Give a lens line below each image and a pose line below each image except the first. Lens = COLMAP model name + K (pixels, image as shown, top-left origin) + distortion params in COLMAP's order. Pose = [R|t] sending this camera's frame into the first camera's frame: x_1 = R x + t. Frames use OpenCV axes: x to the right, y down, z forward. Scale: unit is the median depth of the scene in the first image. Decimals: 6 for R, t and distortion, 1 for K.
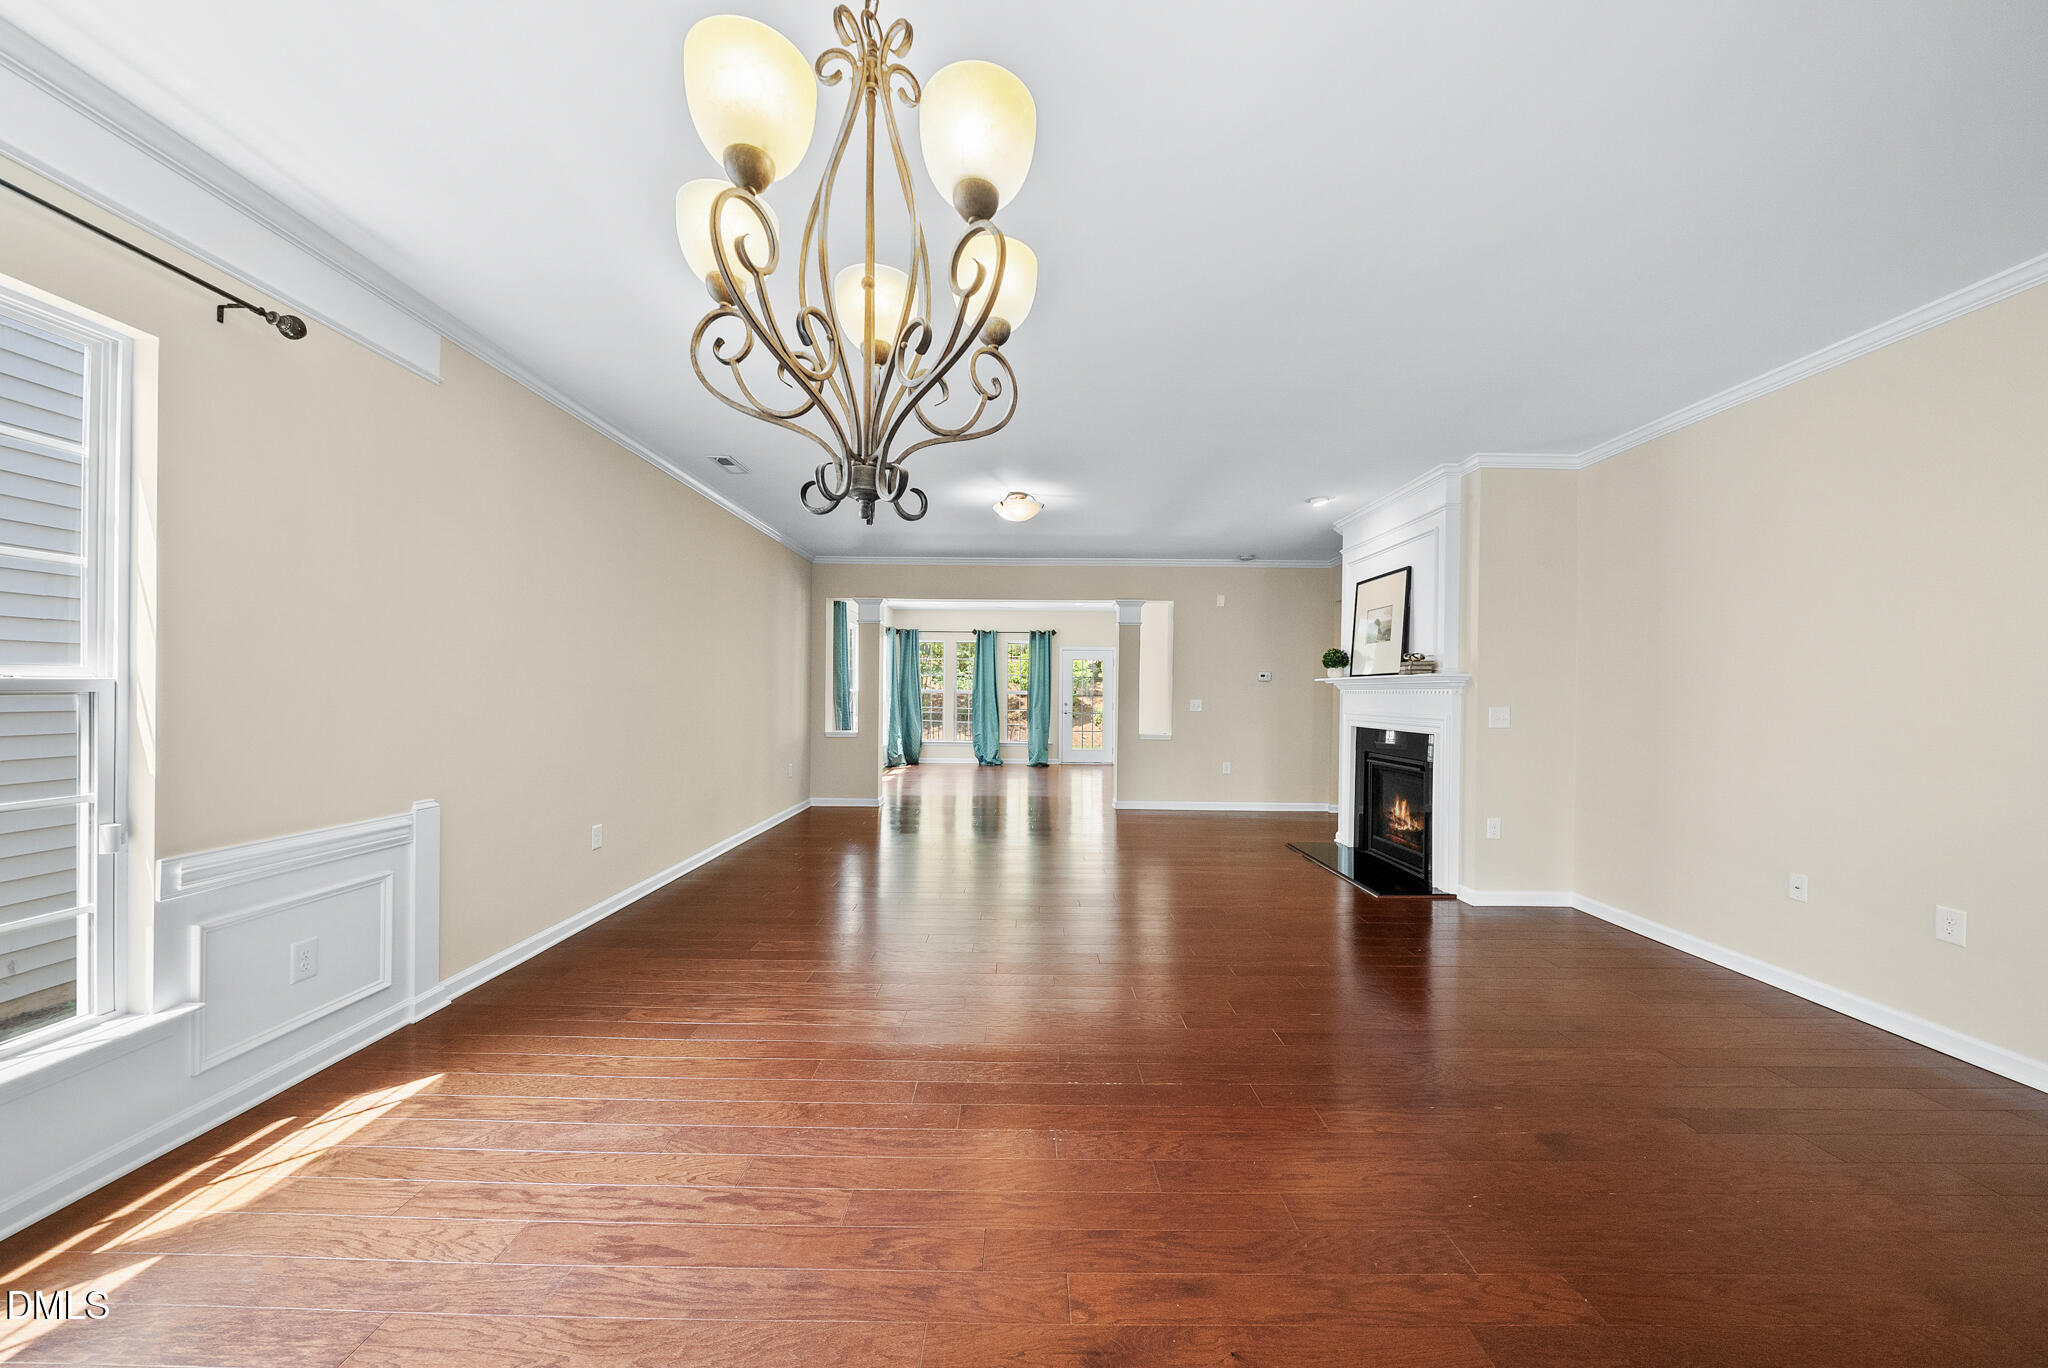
lens RADIAL K [[703.0, 0, 1011.7], [0, 703.0, 692.2], [0, 0, 1]] dist [-0.006819, -0.000203]
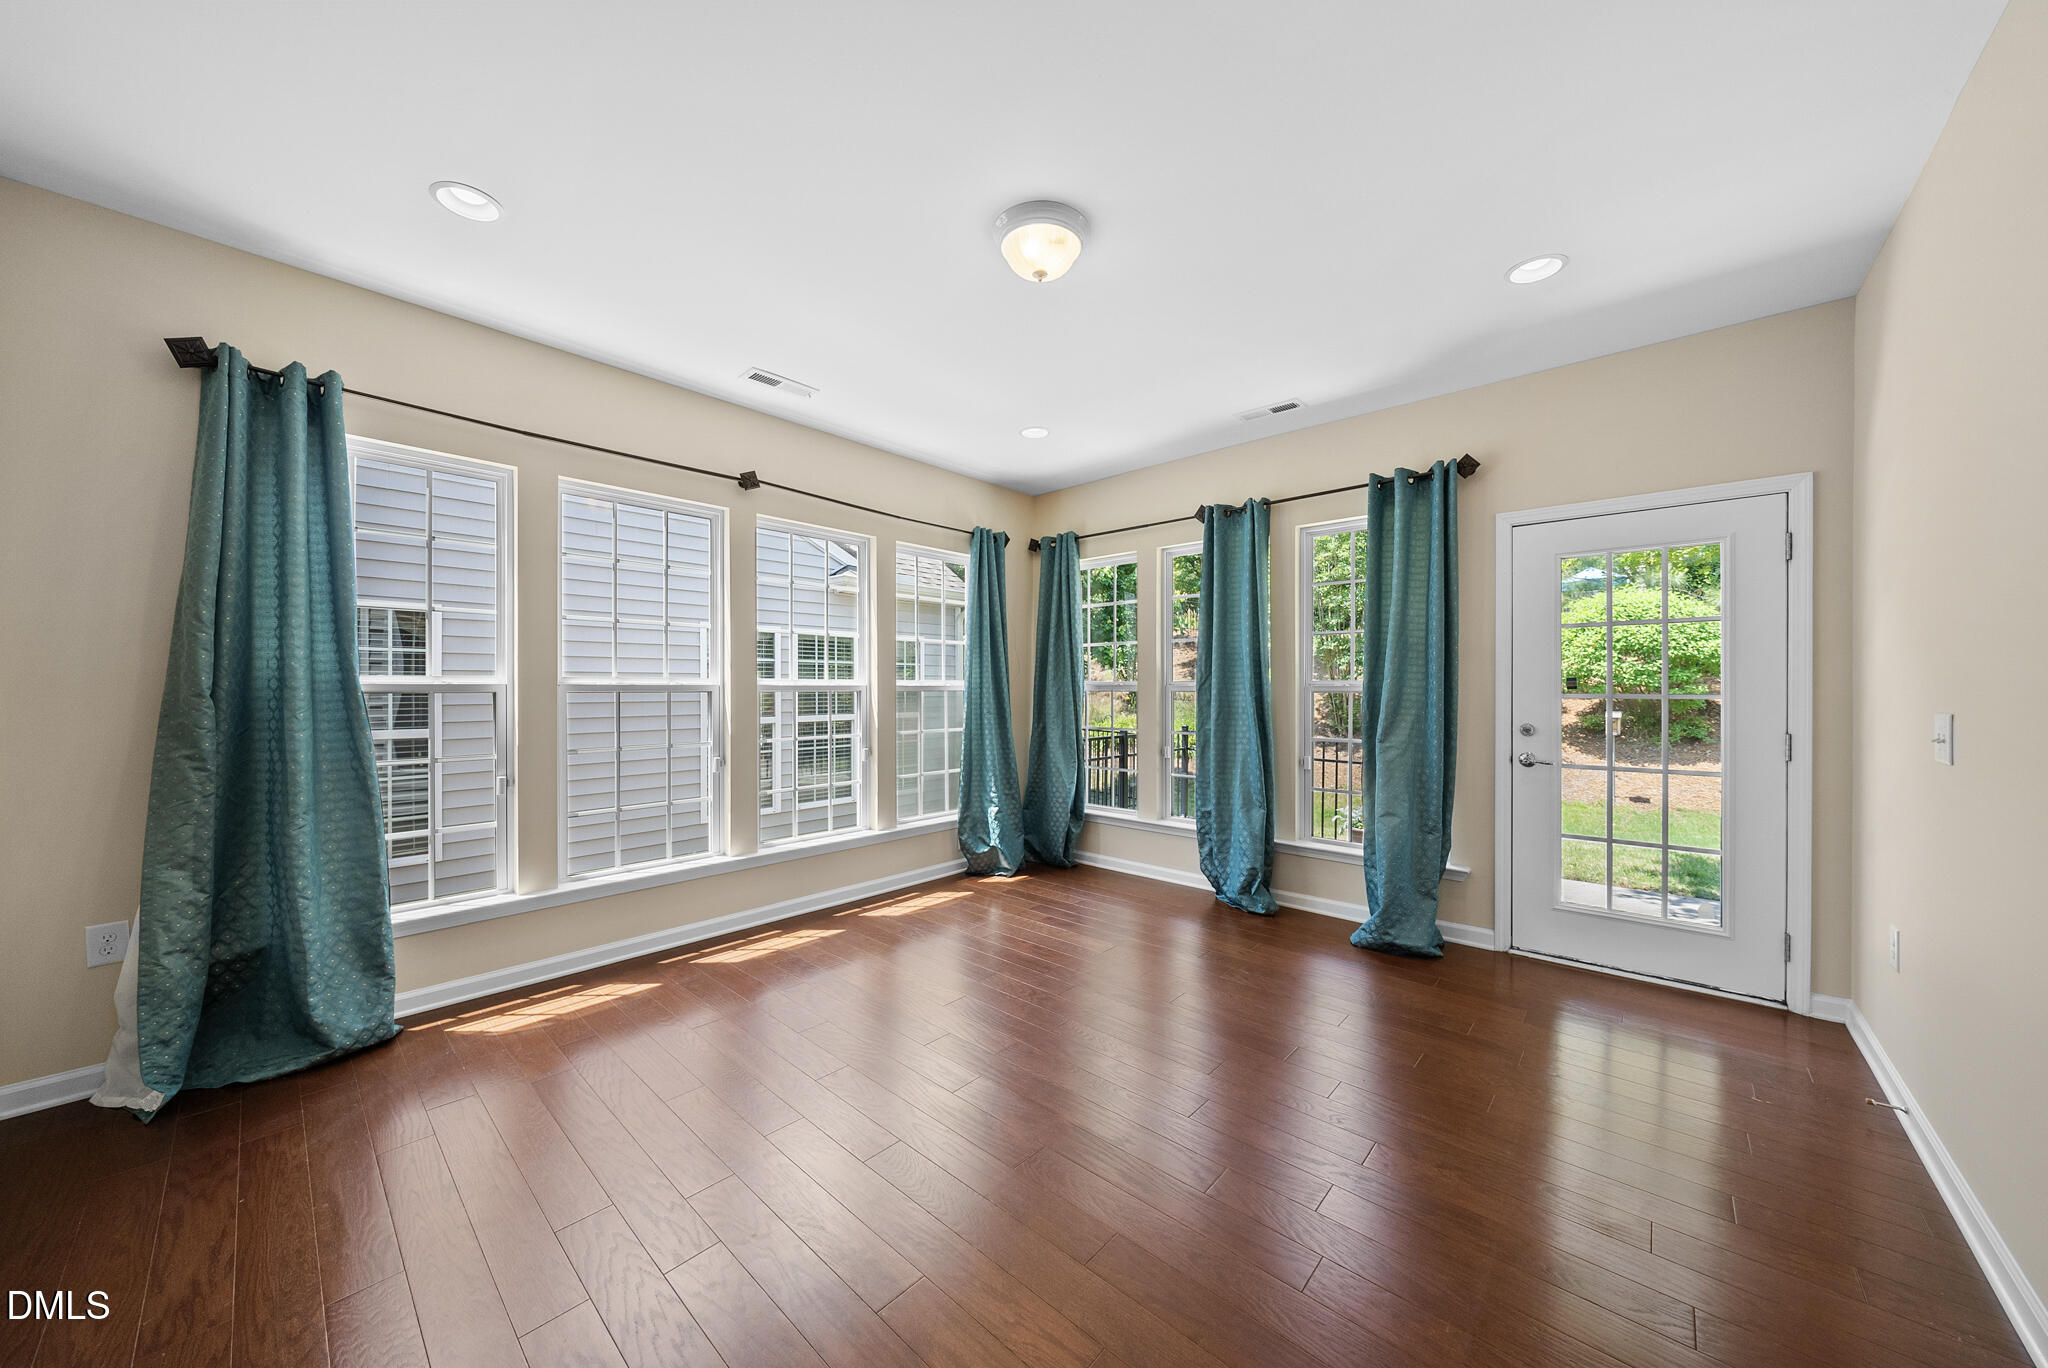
lens RADIAL K [[703.0, 0, 1023.6], [0, 703.0, 688.4], [0, 0, 1]] dist [-0.006819, -0.000203]
pose [[0.745496, -0.007622, -0.666467, 0.114006], [0.005368, 0.999971, -0.005431, 0.001952], [0.666489, 0.000471, 0.745515, 0.691161]]
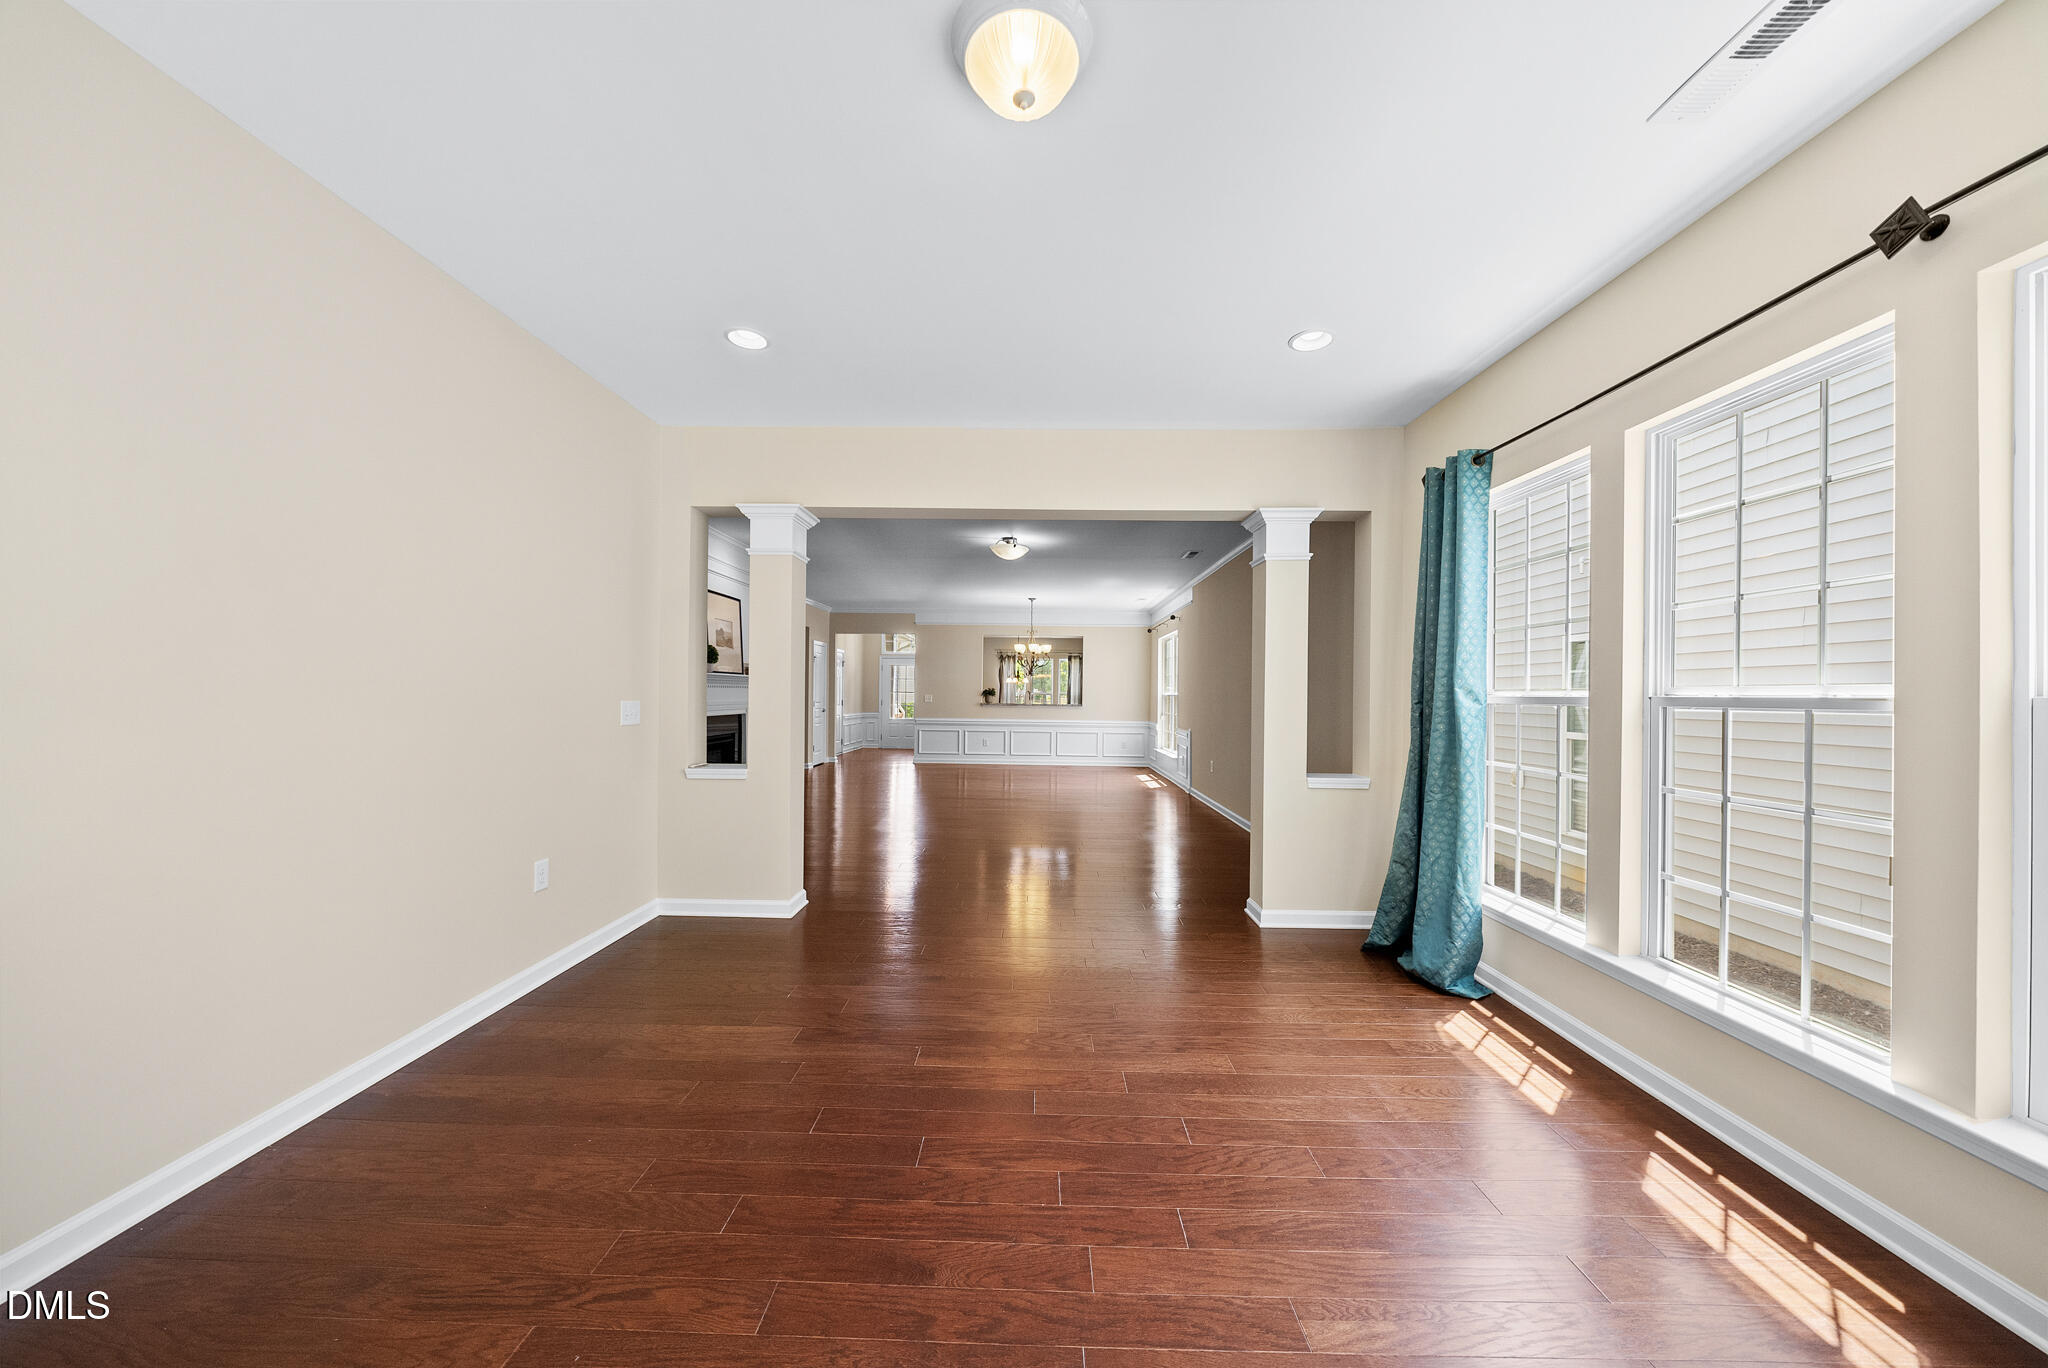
lens RADIAL K [[703.0, 0, 1034.6], [0, 703.0, 687.8], [0, 0, 1]] dist [-0.006819, -0.000203]
pose [[-0.999756, -0.020286, -0.008719, -0.012120], [-0.020195, 0.999743, -0.010331, 0.001198], [0.008926, -0.010152, -0.999909, 0.963730]]
